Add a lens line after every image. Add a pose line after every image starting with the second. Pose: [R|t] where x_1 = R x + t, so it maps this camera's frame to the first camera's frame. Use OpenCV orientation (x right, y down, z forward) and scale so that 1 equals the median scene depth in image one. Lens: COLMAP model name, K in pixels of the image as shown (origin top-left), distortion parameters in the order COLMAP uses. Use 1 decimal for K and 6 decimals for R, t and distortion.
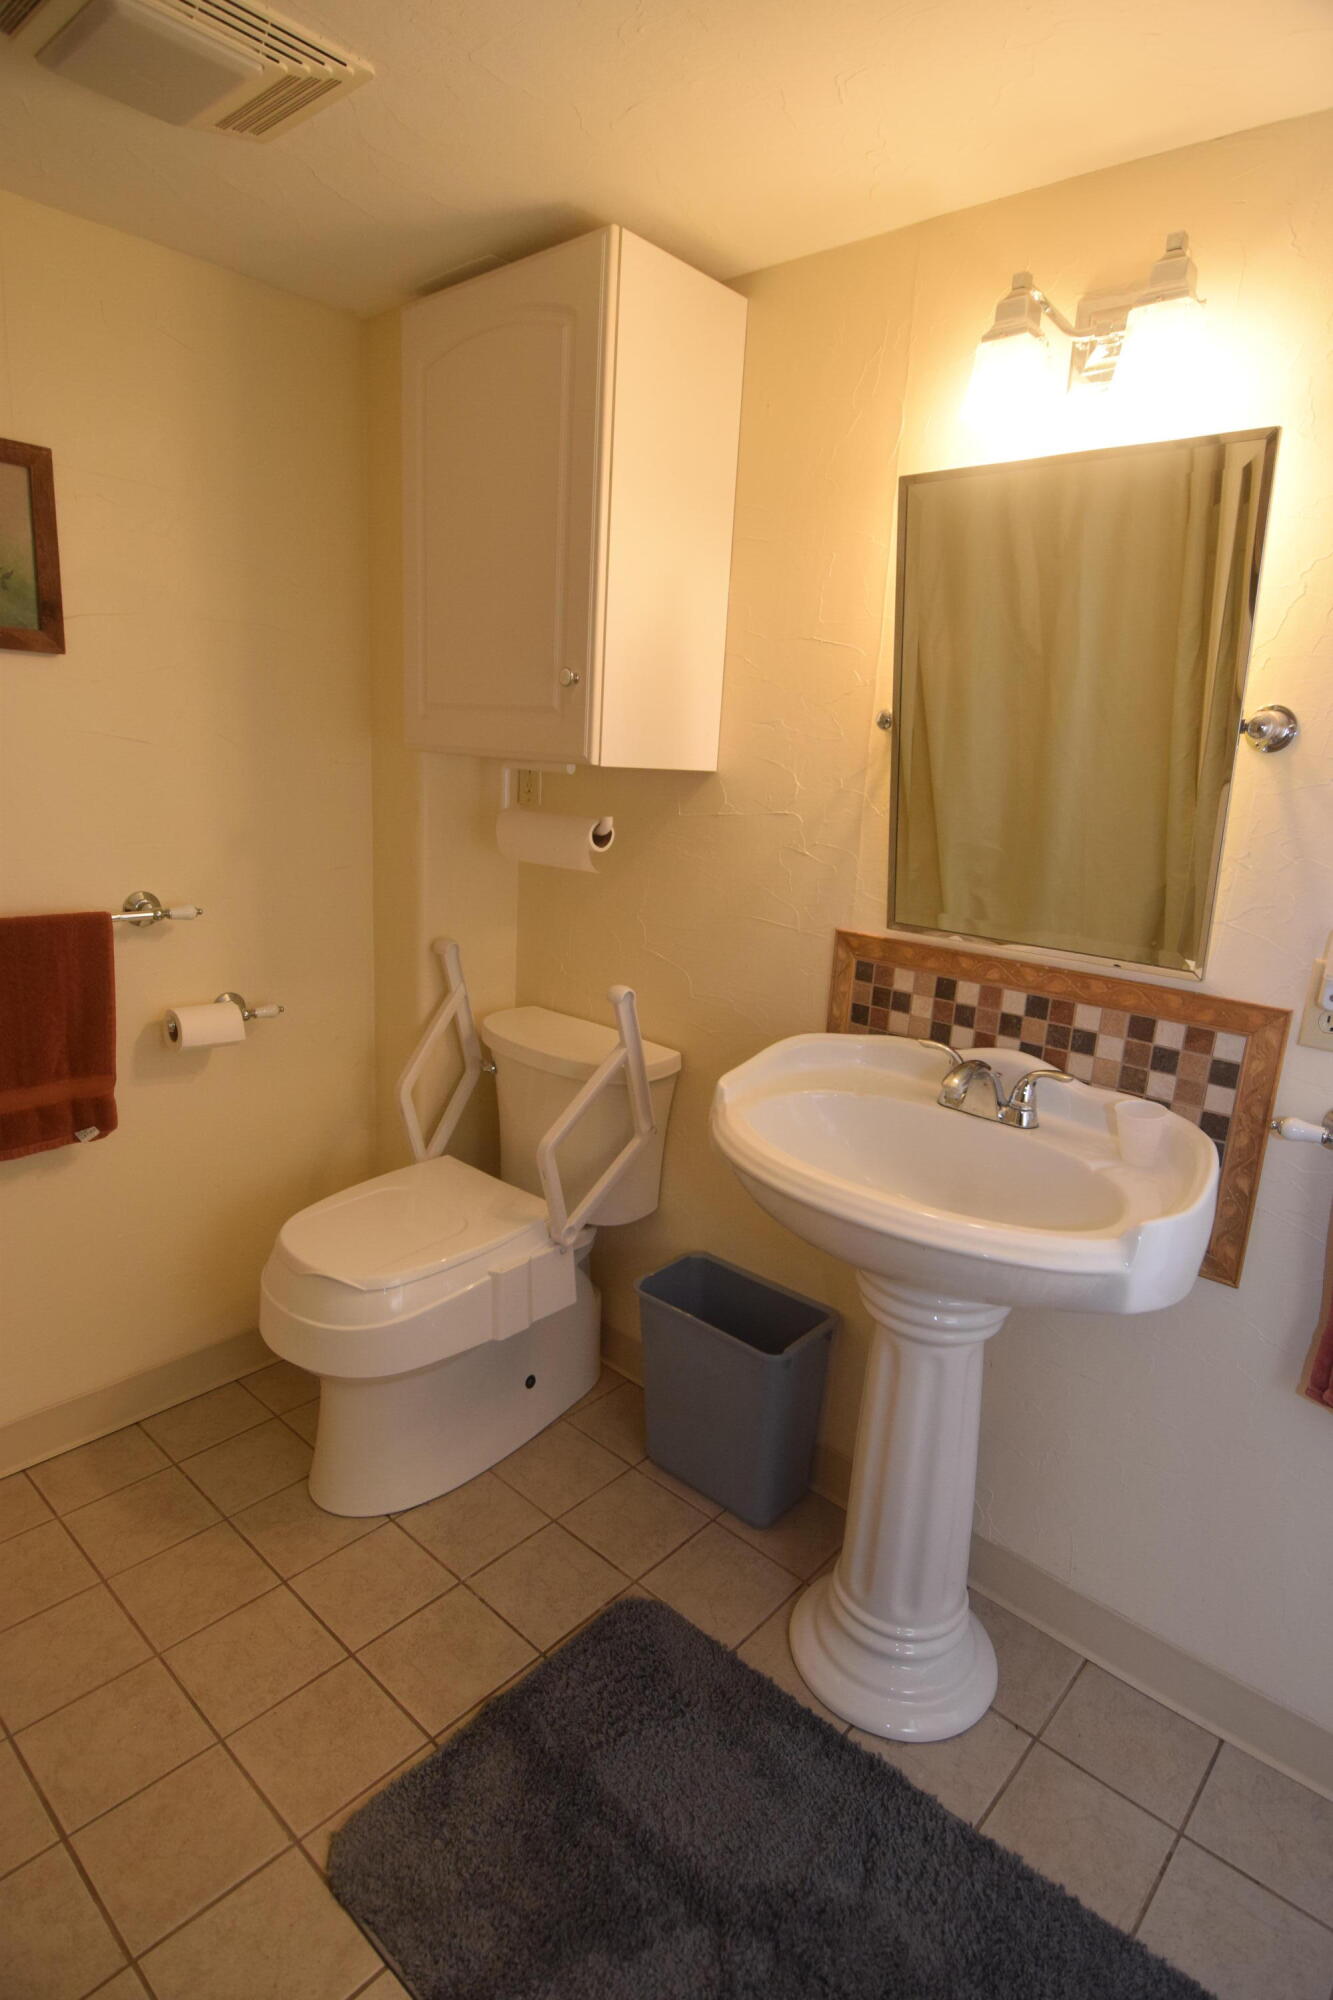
lens RADIAL K [[1073.2, 0, 648.2], [0, 1073.2, 1024.9], [0, 0, 1]] dist [0.024597, -0.029534]
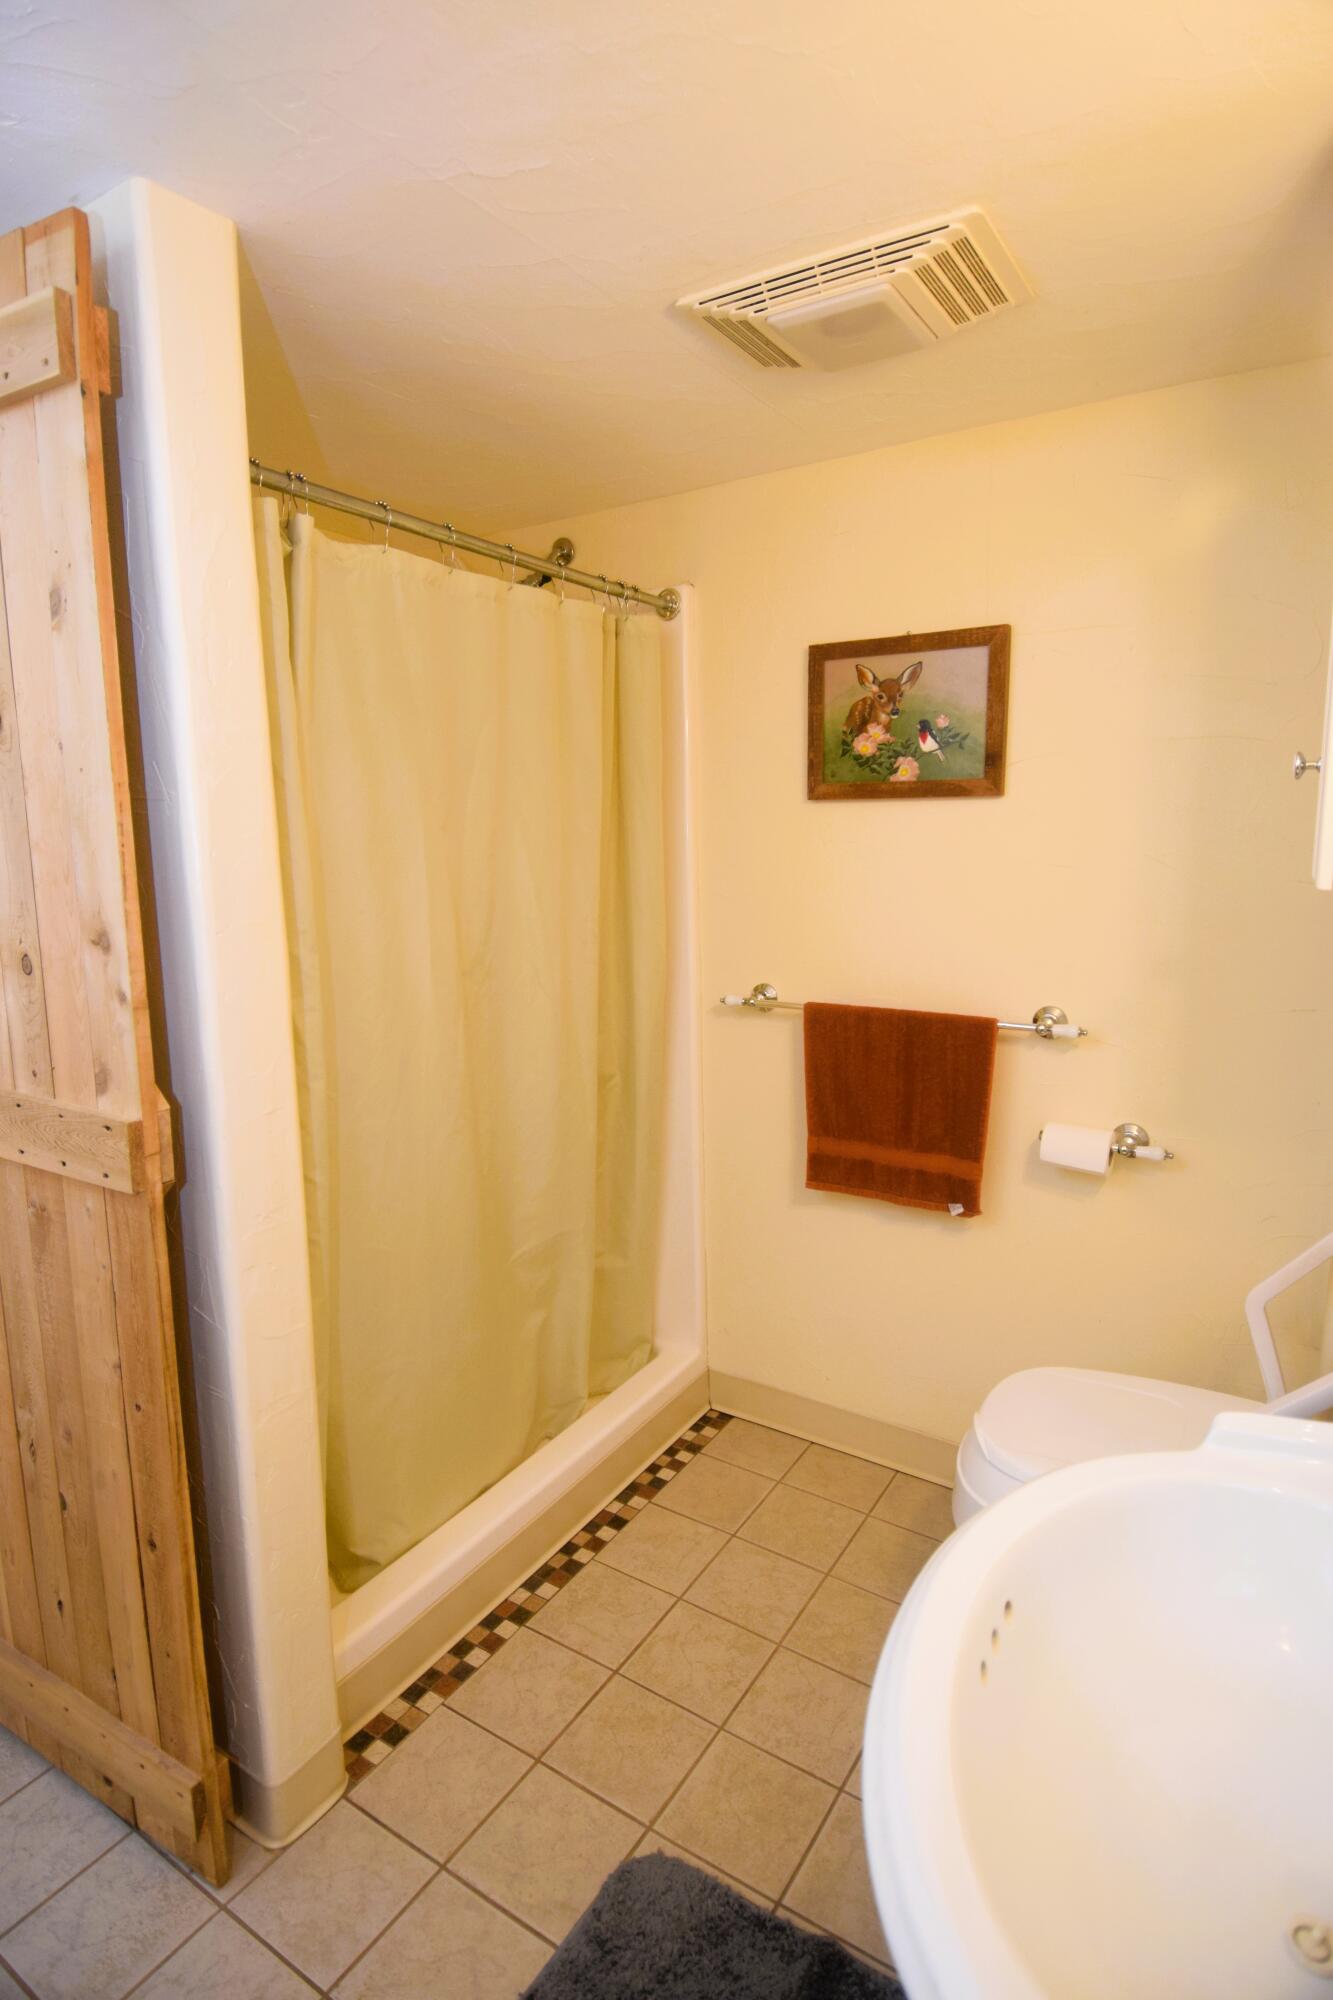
lens RADIAL K [[1040.5, 0, 666.5], [0, 1040.5, 1000.0], [0, 0, 1]] dist [0.059931, -0.066156]
pose [[0.164931, 0.109364, -0.980223, 0.576776], [-0.226185, 0.971542, 0.070338, -0.143595], [0.960020, 0.210111, 0.184974, 0.549715]]
